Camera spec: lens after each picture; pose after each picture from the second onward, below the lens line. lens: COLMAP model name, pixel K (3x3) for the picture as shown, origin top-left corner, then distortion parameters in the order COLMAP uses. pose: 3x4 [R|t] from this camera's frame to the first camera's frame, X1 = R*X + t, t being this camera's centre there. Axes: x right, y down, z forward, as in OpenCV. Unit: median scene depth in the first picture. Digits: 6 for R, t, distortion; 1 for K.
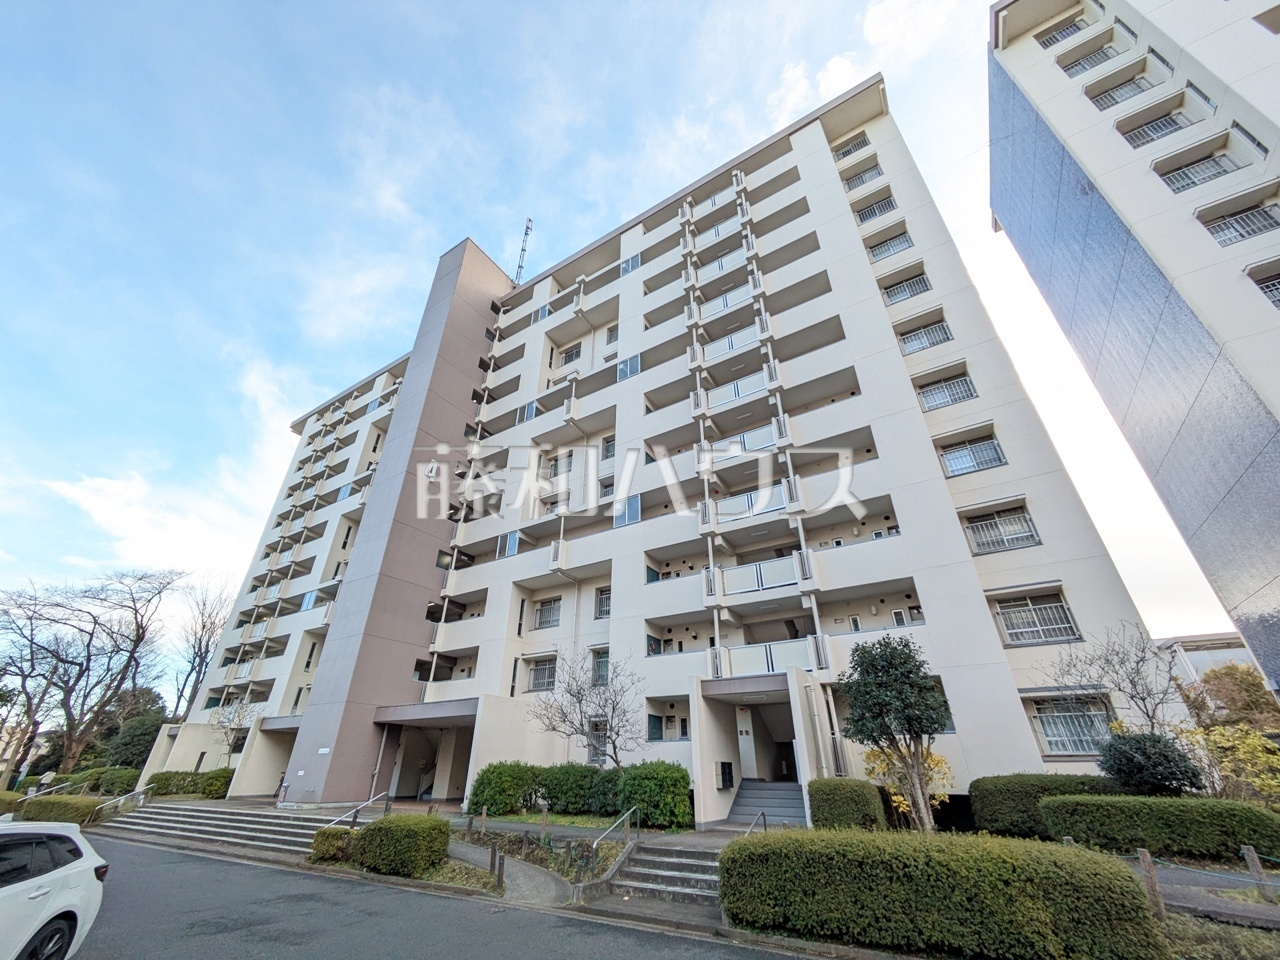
lens RADIAL K [[504.3, 0, 641.5], [0, 504.3, 488.0], [0, 0, 1]] dist [-0.000303, -0.000018]
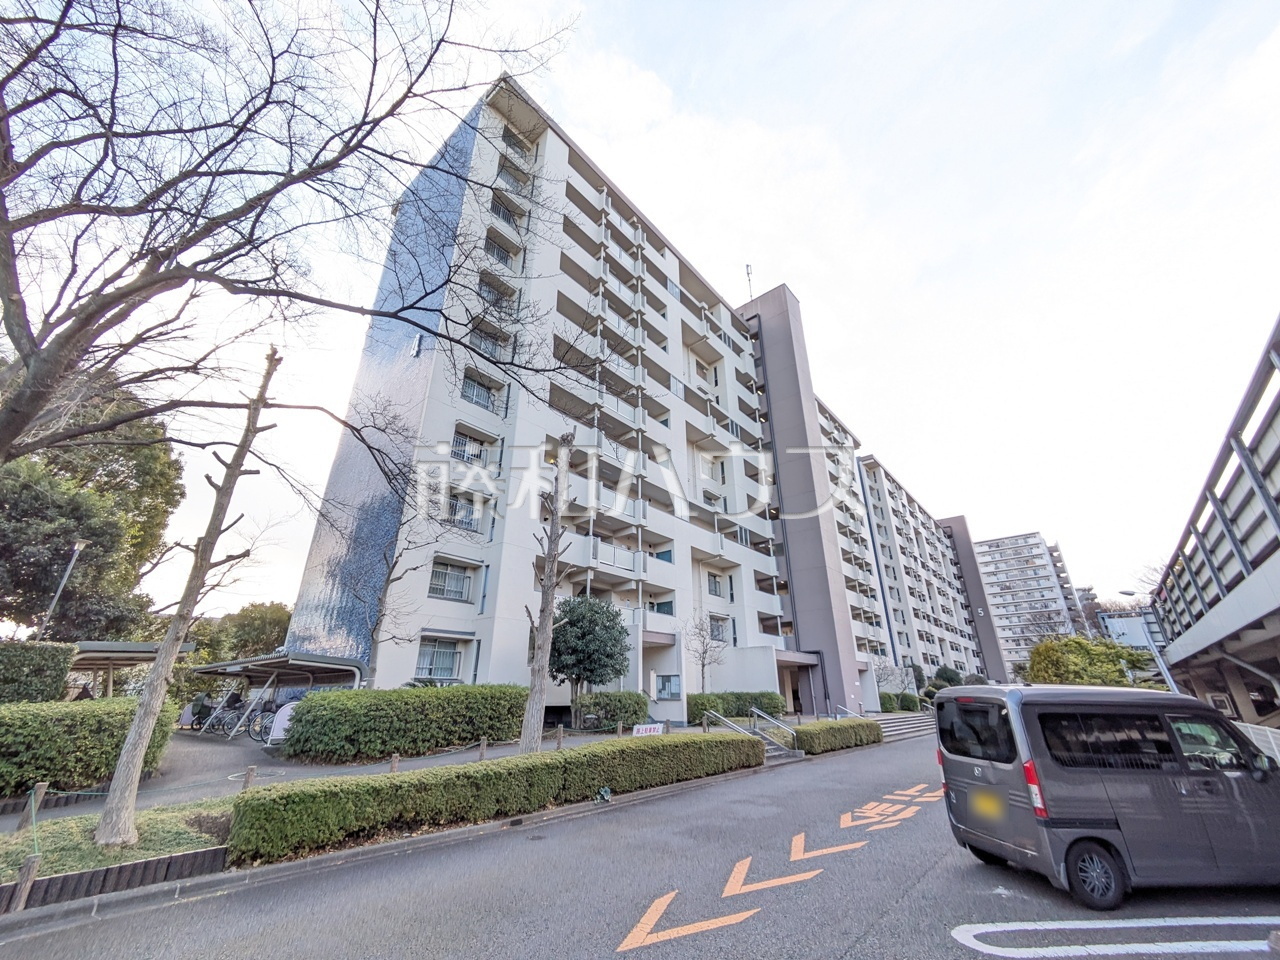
lens RADIAL K [[509.3, 0, 607.5], [0, 509.3, 475.4], [0, 0, 1]] dist [-0.000565, -0.000264]
pose [[0.185373, 0.381897, 0.905423, -1.452577], [-0.507880, 0.826023, -0.244425, 0.443107], [-0.841246, -0.414537, 0.347080, 0.804652]]
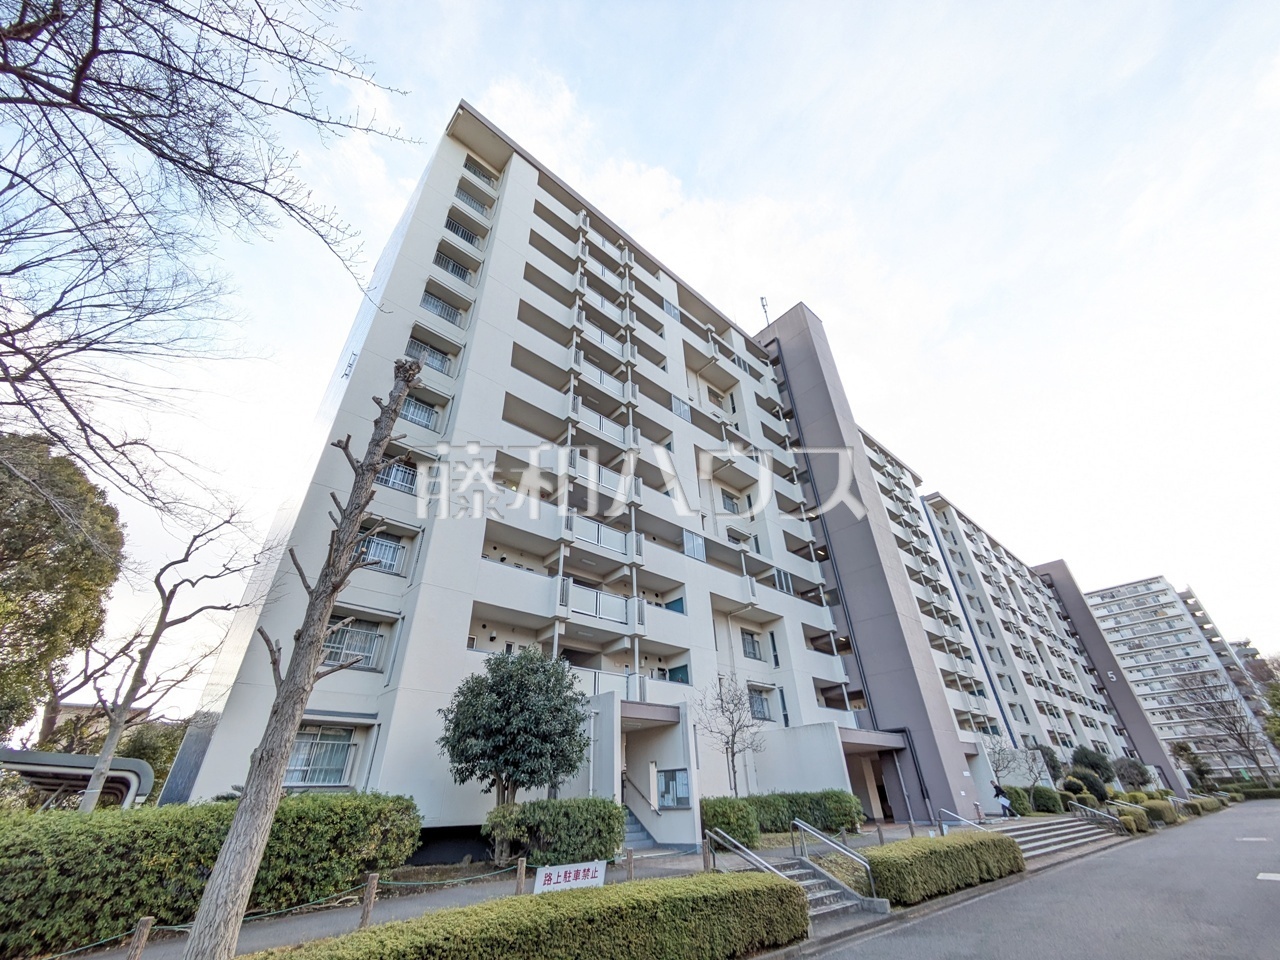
lens RADIAL K [[508.0, 0, 612.0], [0, 508.0, 479.8], [0, 0, 1]] dist [-0.007566, 0.005389]
pose [[0.302203, 0.497948, 0.812848, -1.178249], [-0.468605, 0.820173, -0.328216, 0.408249], [-0.830110, -0.281717, 0.481199, 0.744485]]
